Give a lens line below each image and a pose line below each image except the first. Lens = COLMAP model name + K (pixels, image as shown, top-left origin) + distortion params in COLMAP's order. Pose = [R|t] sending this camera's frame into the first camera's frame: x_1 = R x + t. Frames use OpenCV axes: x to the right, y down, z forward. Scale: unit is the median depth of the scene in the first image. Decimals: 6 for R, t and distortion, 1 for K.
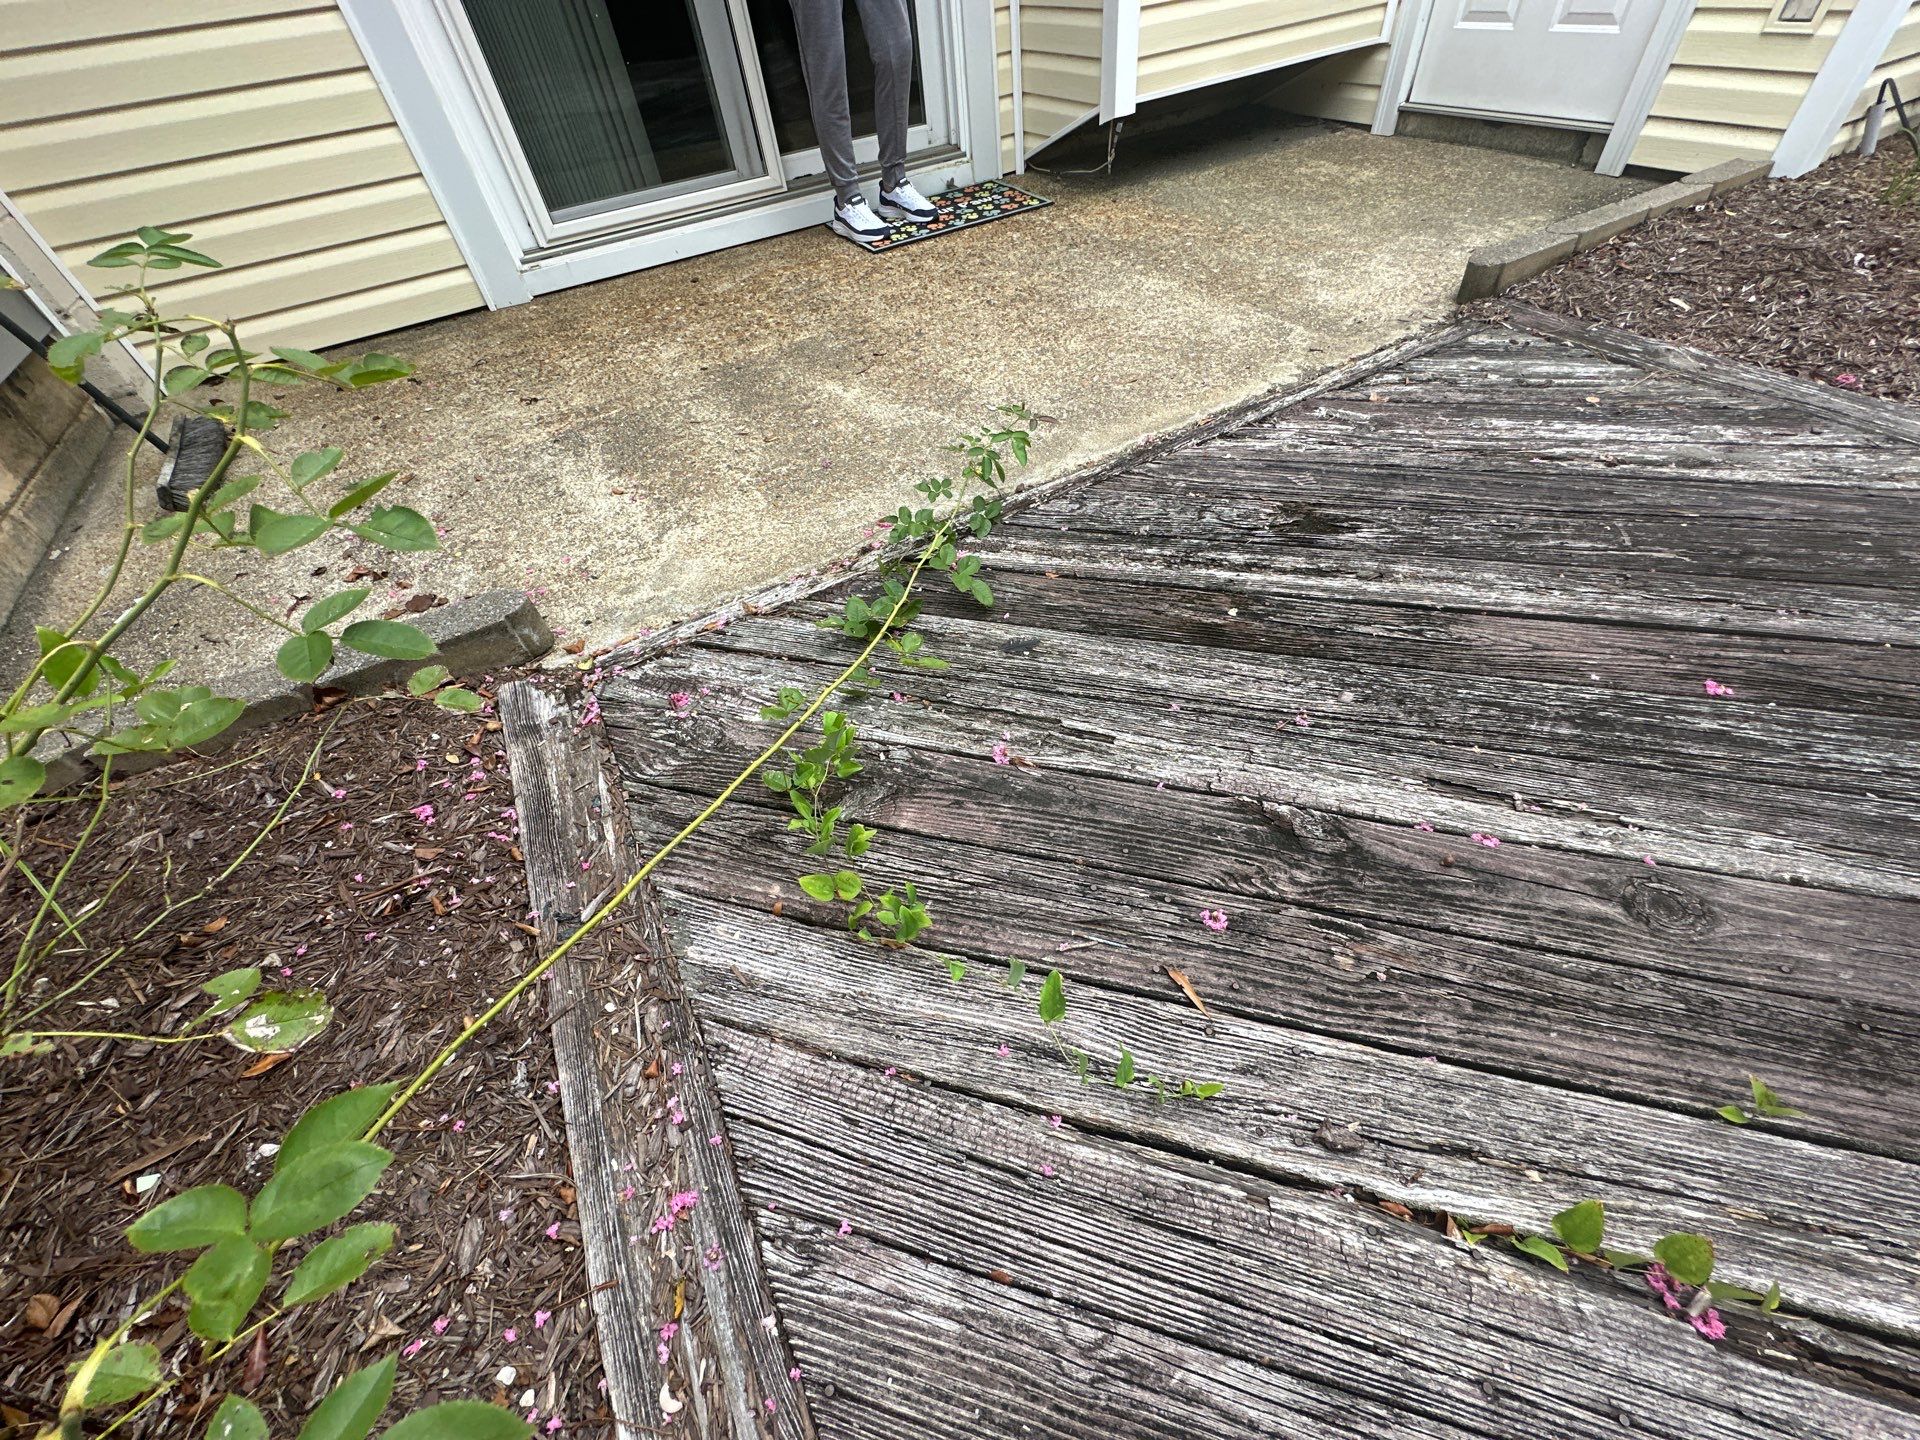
lens RADIAL K [[763.8, 0, 960.0], [0, 763.8, 720.0], [0, 0, 1]] dist [-0.003389, 0.000065]
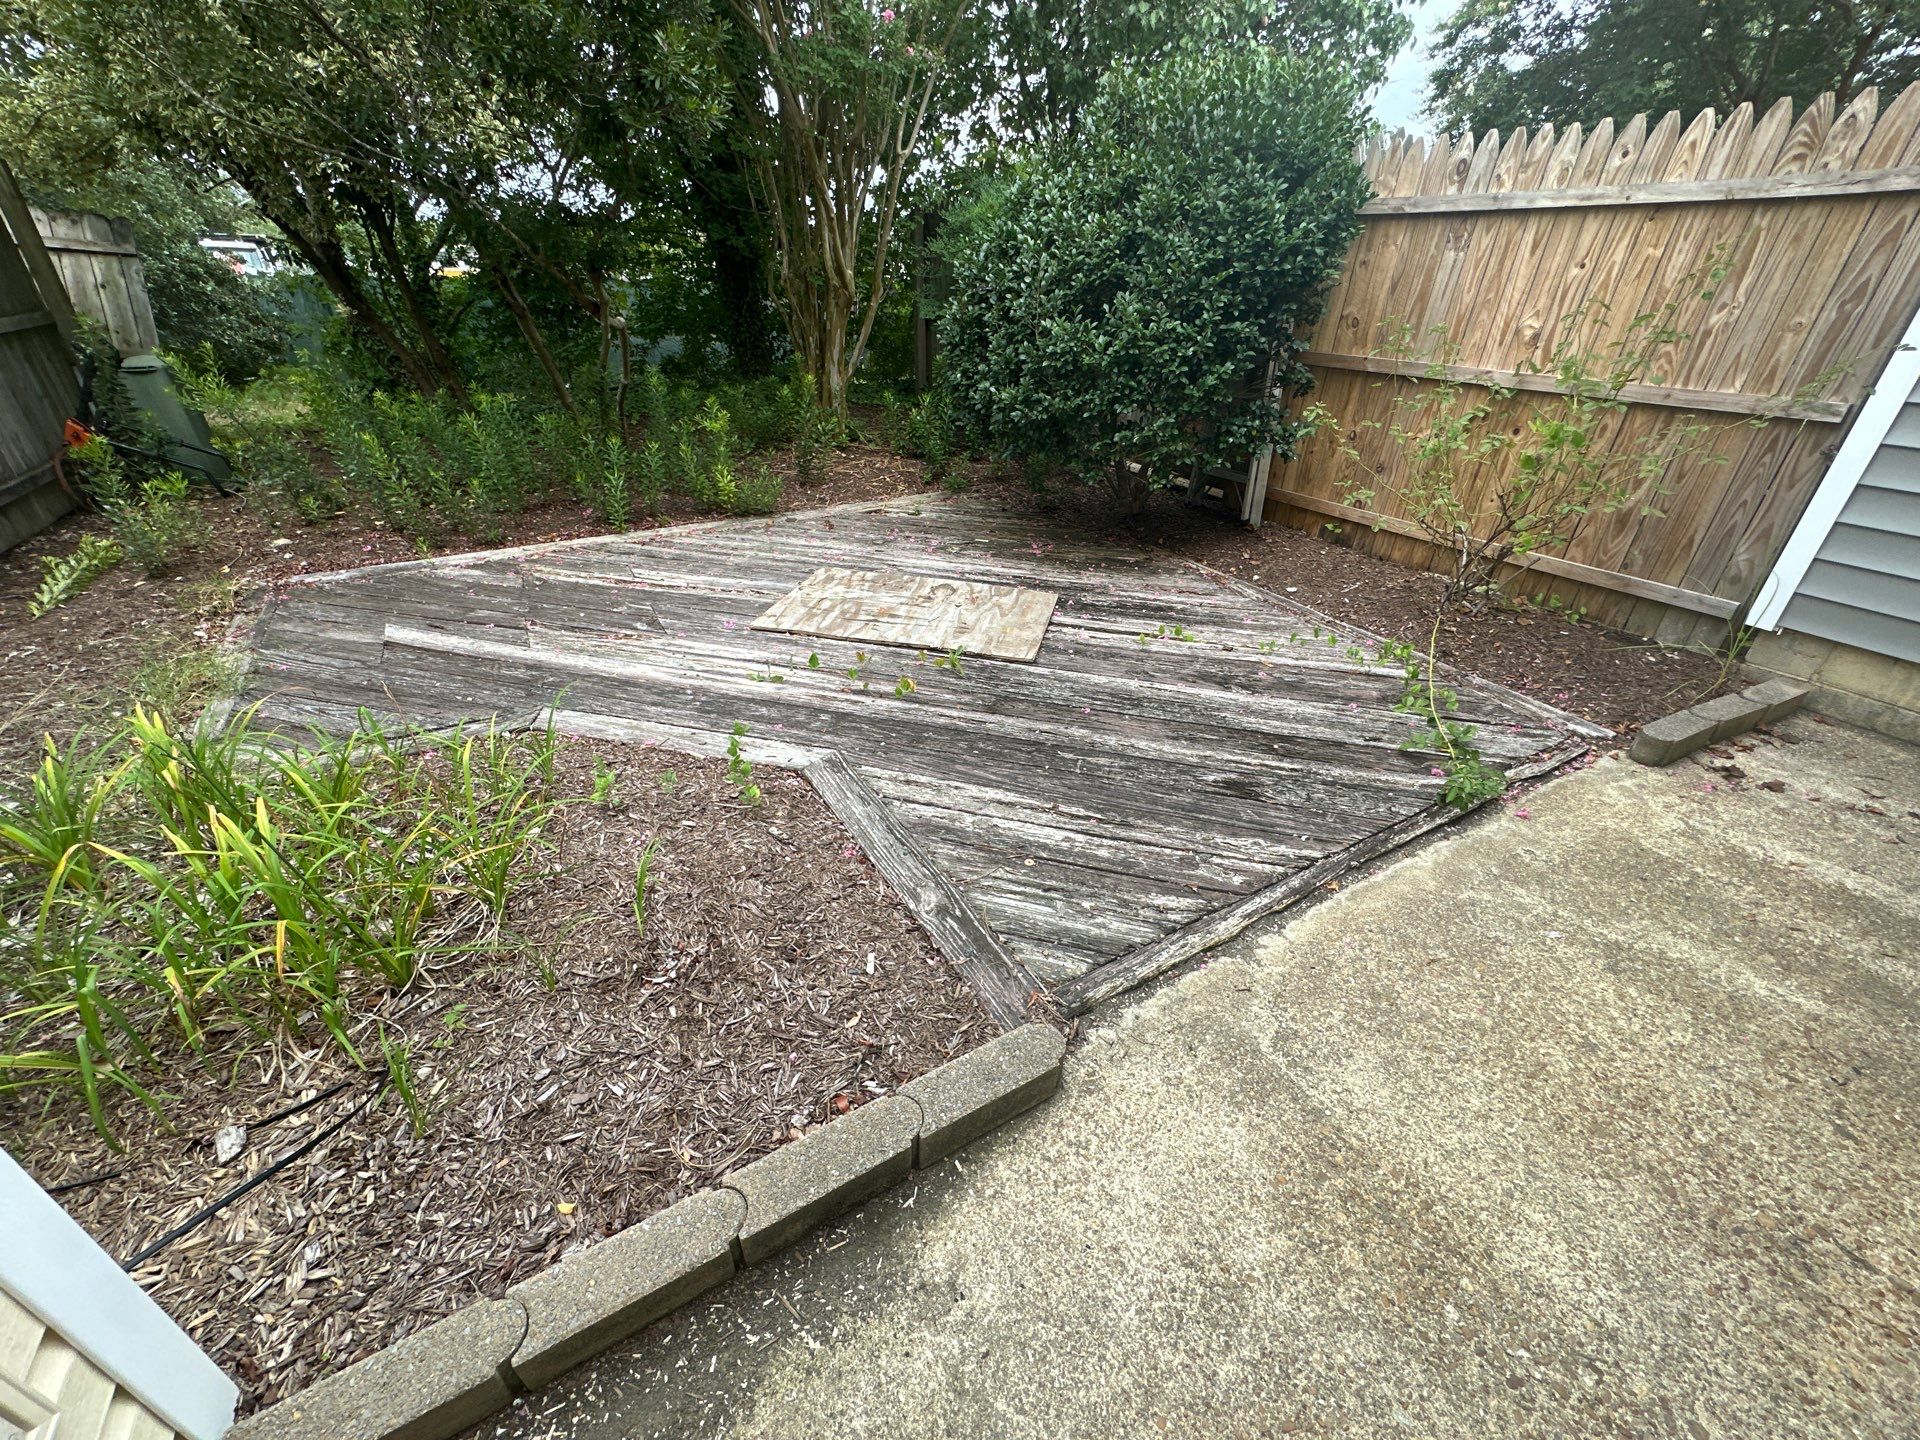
lens RADIAL K [[763.8, 0, 960.0], [0, 763.8, 720.0], [0, 0, 1]] dist [-0.003389, 0.000065]
pose [[-0.997156, 0.070946, 0.025417, 1.020432], [0.040995, 0.227643, 0.972881, -1.946301], [0.063236, 0.971157, -0.229904, 1.199839]]
